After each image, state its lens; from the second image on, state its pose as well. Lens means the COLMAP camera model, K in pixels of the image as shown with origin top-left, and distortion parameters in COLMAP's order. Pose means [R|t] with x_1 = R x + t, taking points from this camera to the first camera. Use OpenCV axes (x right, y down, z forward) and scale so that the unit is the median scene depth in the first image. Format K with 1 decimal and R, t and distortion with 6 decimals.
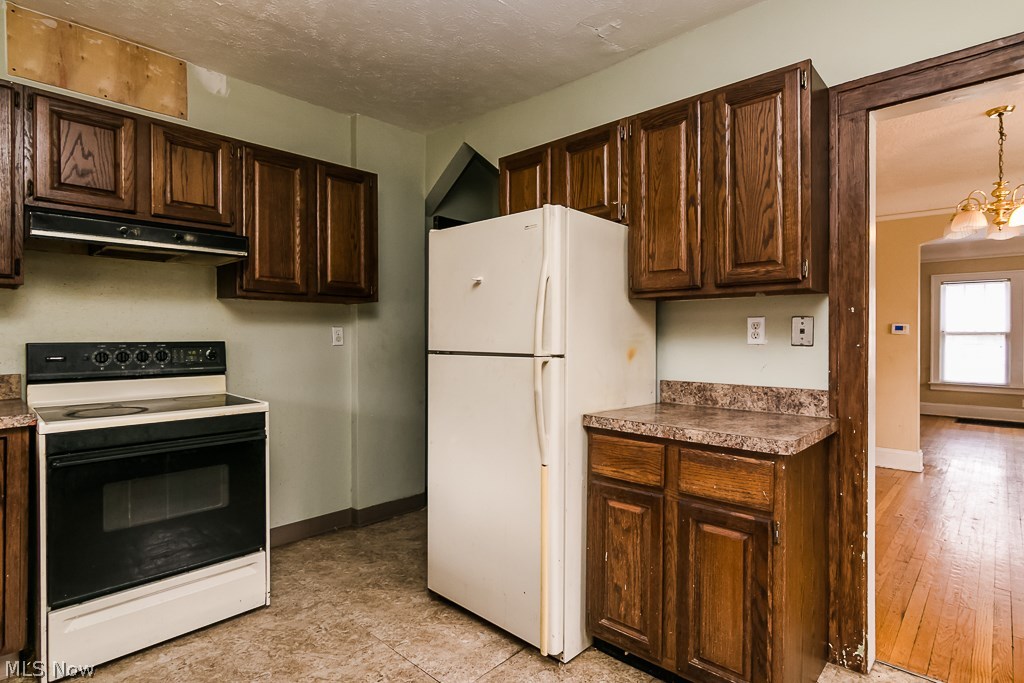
lens RADIAL K [[524.9, 0, 507.1], [0, 524.9, 337.5], [0, 0, 1]] dist [-0.000128, 0.002352]
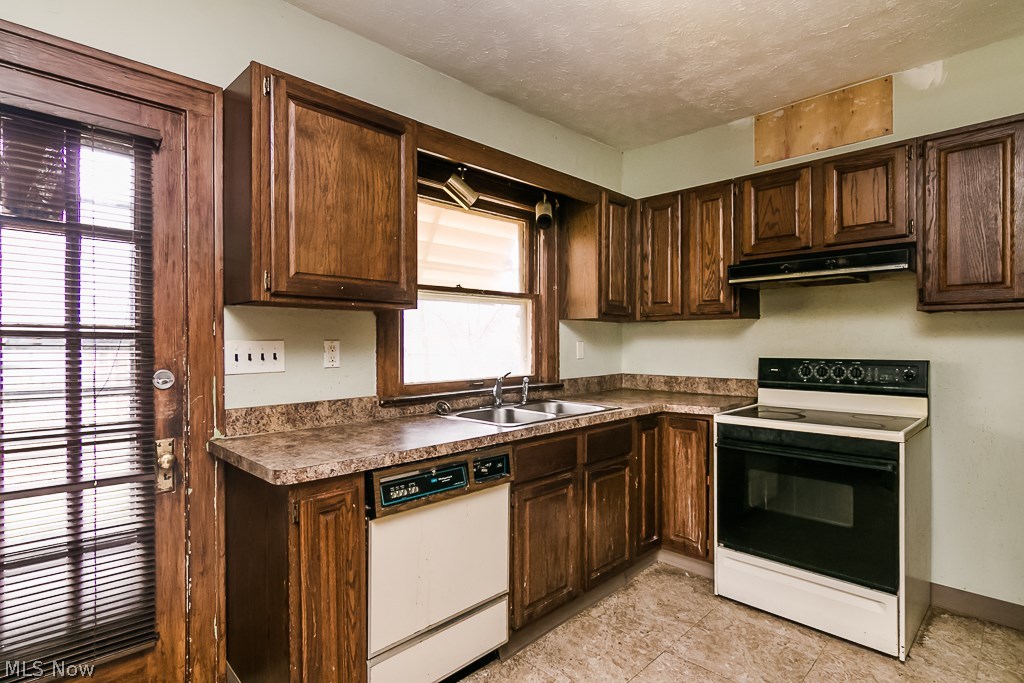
lens RADIAL K [[524.9, 0, 513.0], [0, 524.9, 343.3], [0, 0, 1]] dist [-0.000128, 0.002352]
pose [[-0.022548, 0.007457, -0.999718, 0.447732], [-0.000605, 0.999972, 0.007473, -0.034152], [0.999746, 0.000773, -0.022543, 0.361664]]
